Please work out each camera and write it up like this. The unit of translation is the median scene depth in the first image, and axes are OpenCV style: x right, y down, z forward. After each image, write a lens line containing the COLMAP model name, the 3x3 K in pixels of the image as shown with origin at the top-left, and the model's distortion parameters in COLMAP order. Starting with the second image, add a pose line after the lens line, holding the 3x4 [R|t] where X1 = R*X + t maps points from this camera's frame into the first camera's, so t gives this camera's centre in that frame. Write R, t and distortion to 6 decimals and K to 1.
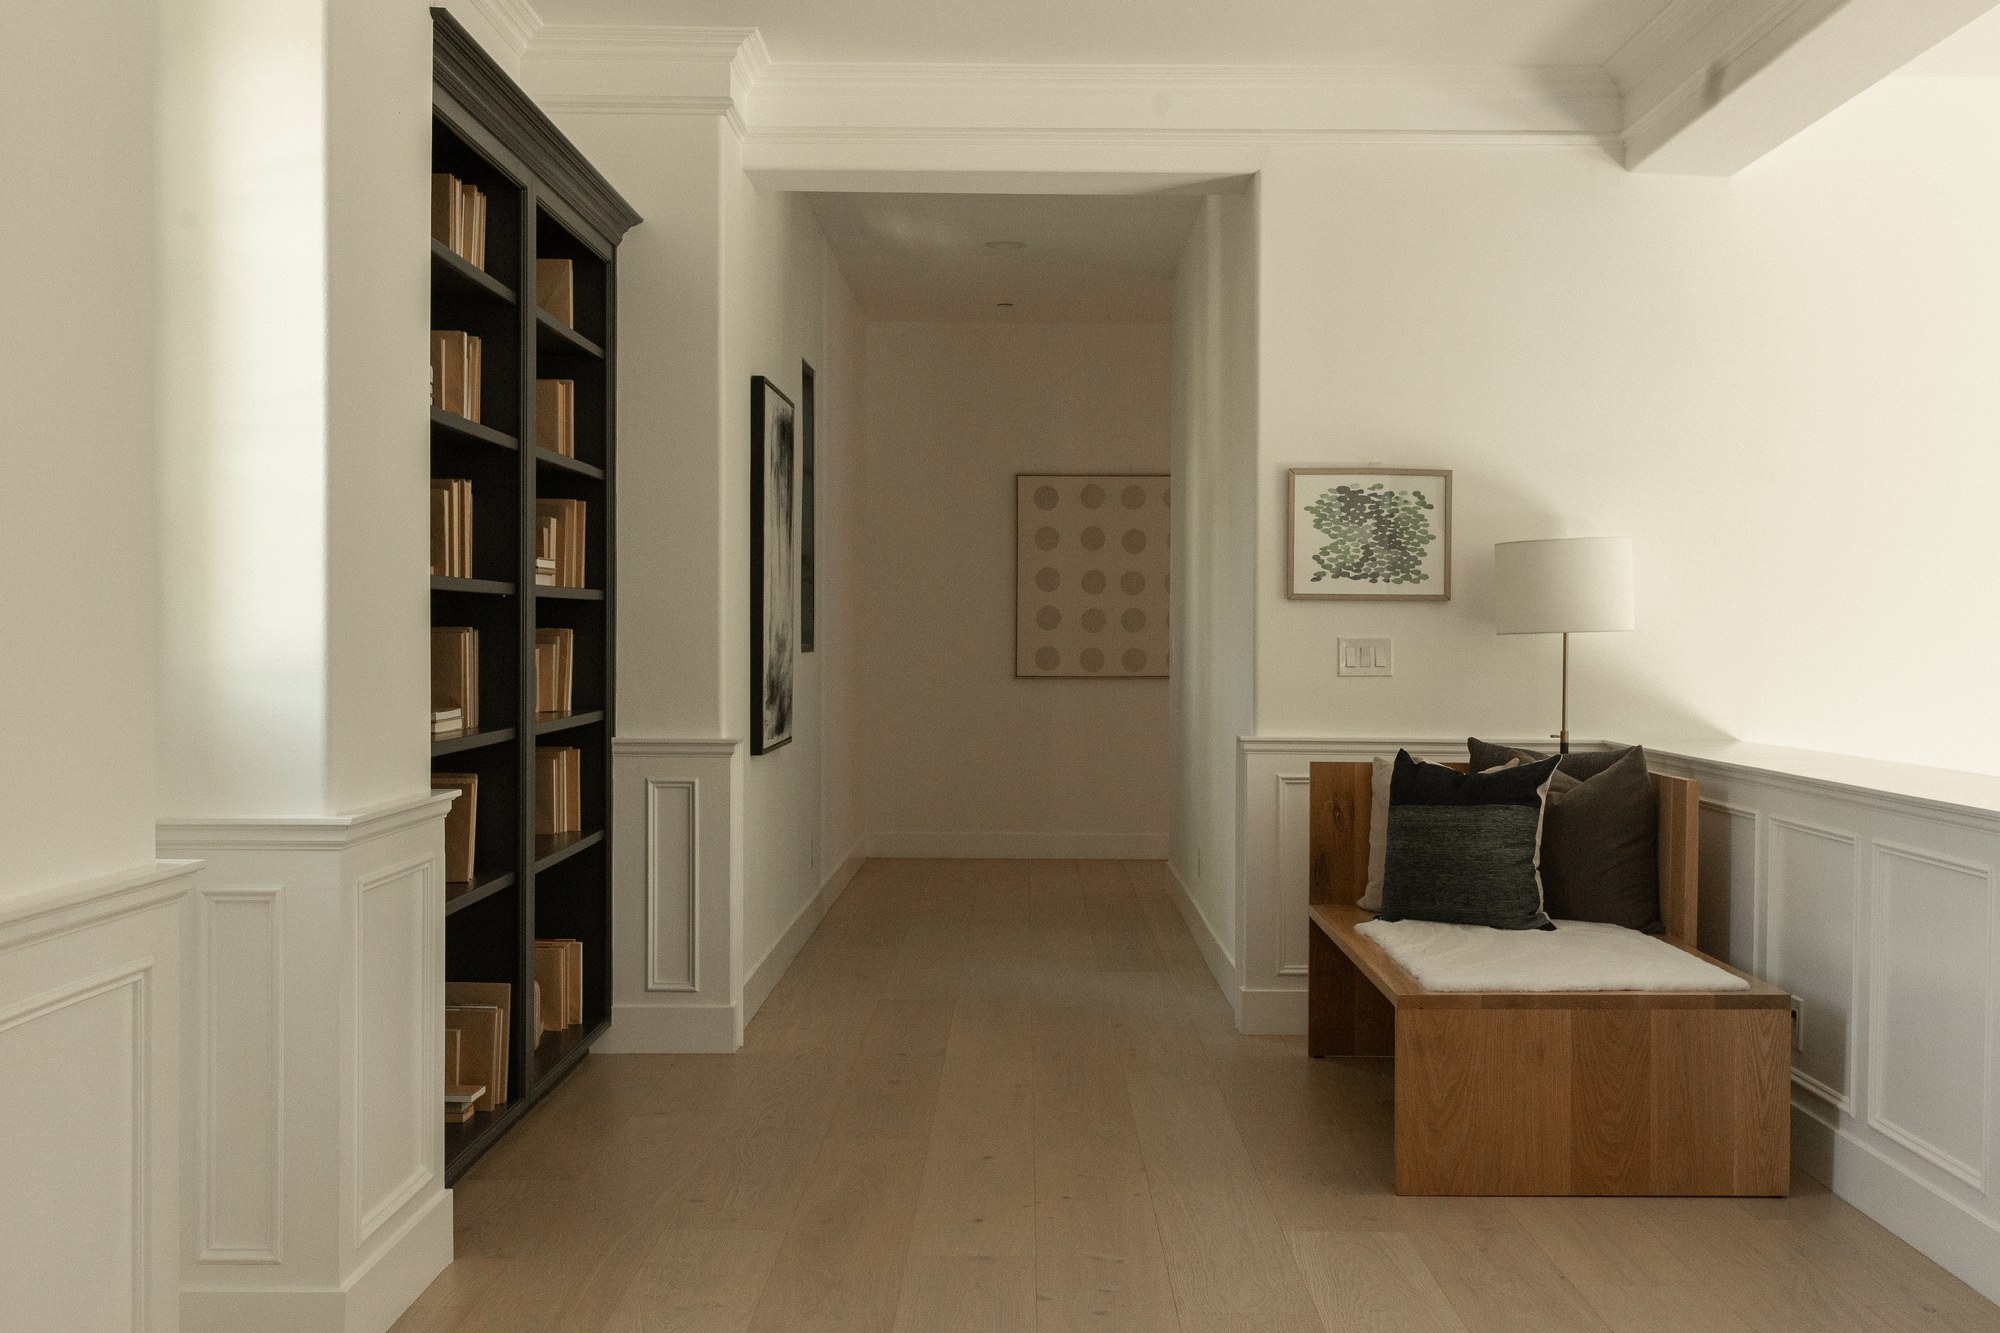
lens RADIAL K [[2292.2, 0, 1003.1], [0, 2292.2, 666.0], [0, 0, 1]] dist [0.017628, 0.000000]
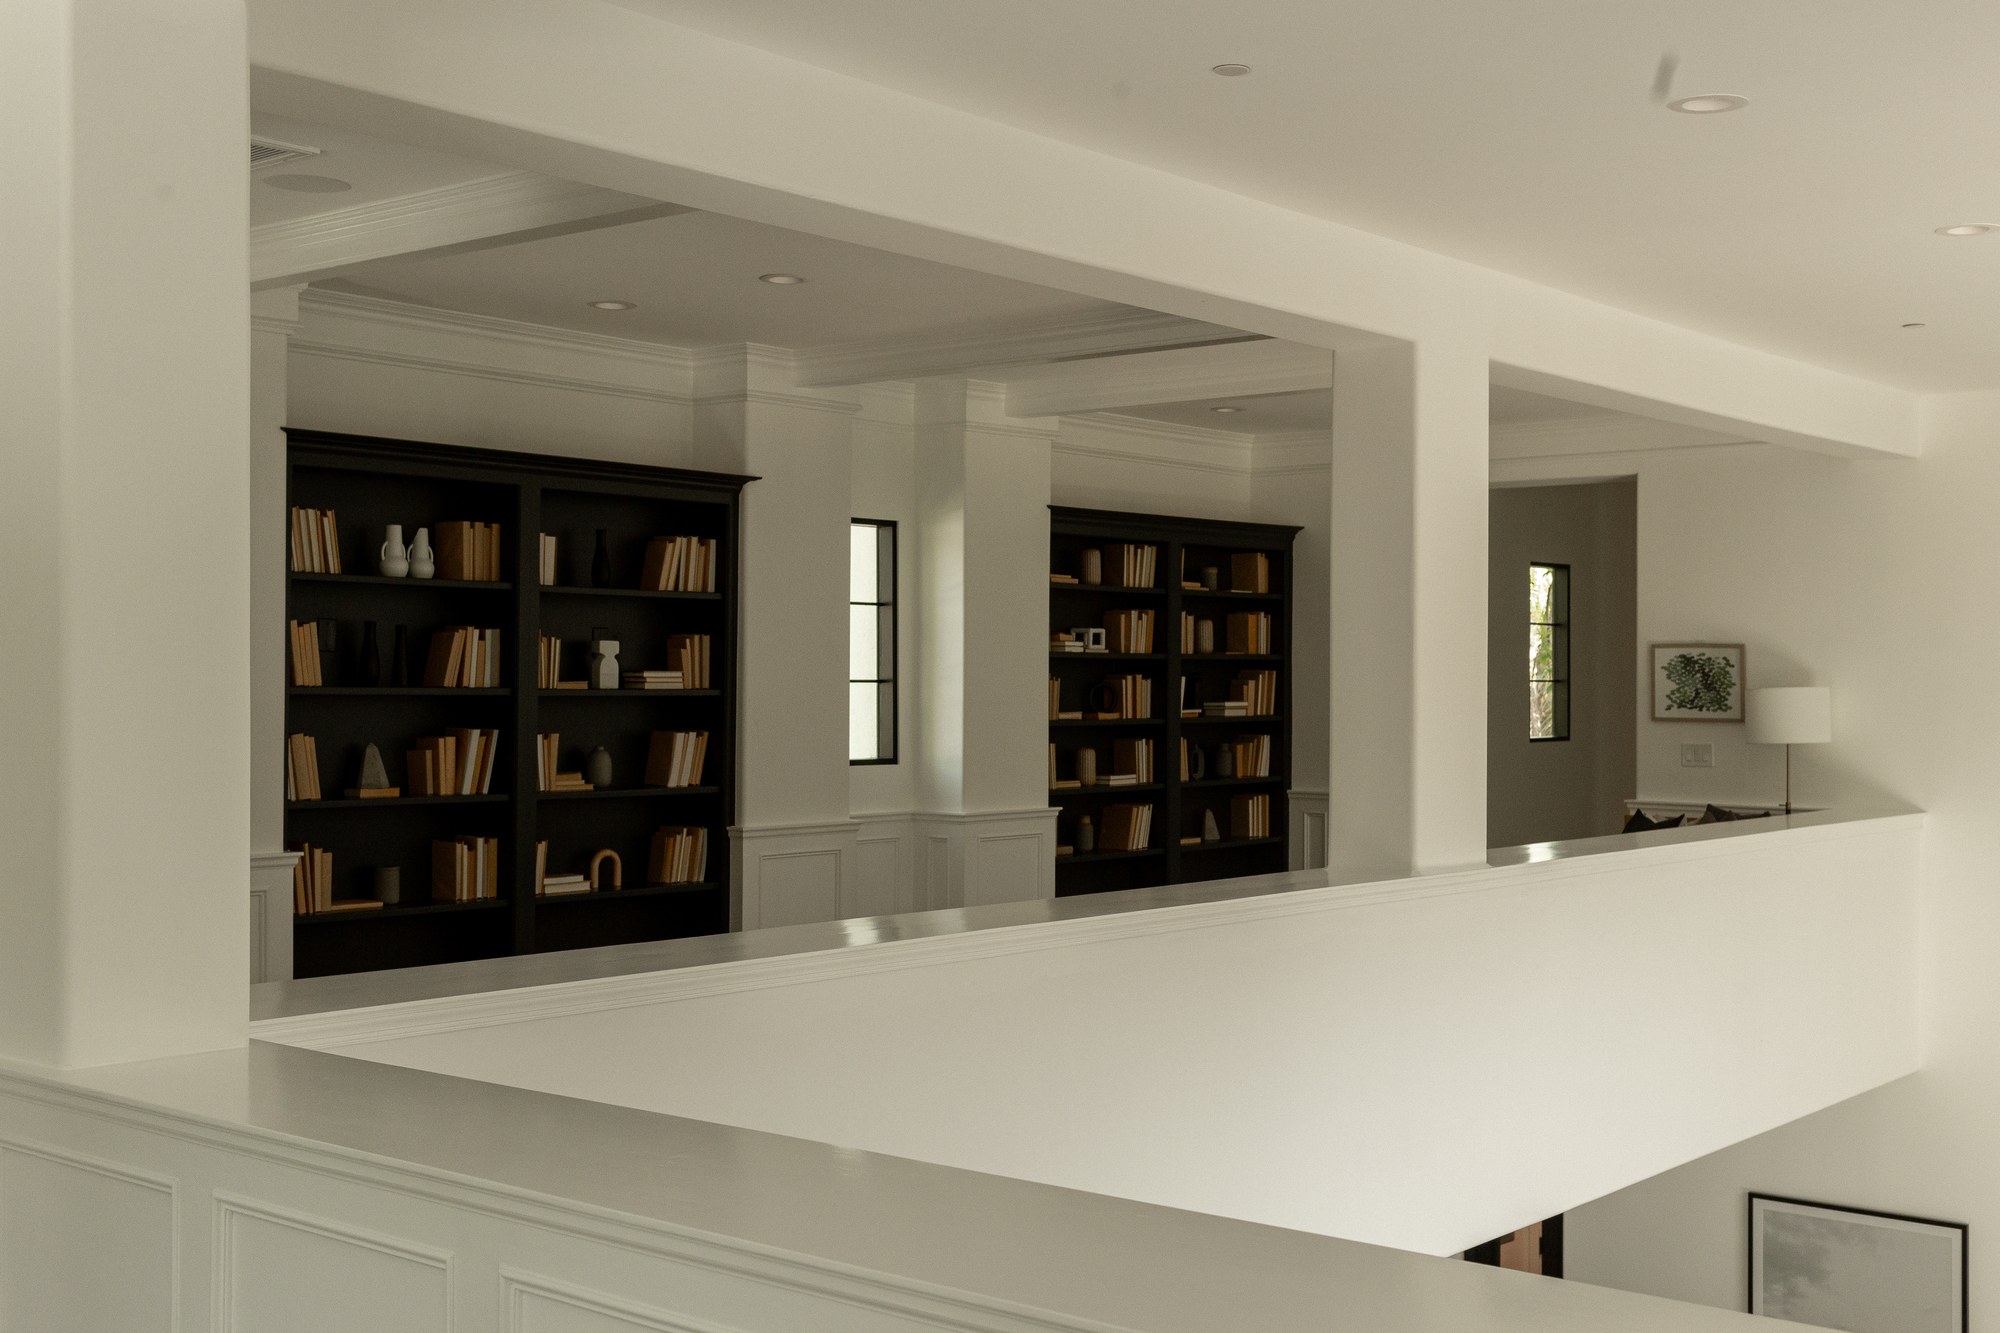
lens RADIAL K [[2292.2, 0, 1000.9], [0, 2292.2, 668.3], [0, 0, 1]] dist [0.017628, 0.000000]
pose [[0.759113, -0.007076, -0.650920, 0.873516], [-0.006038, 0.999821, -0.017911, -0.034530], [0.650931, 0.017527, 0.758935, -0.623755]]
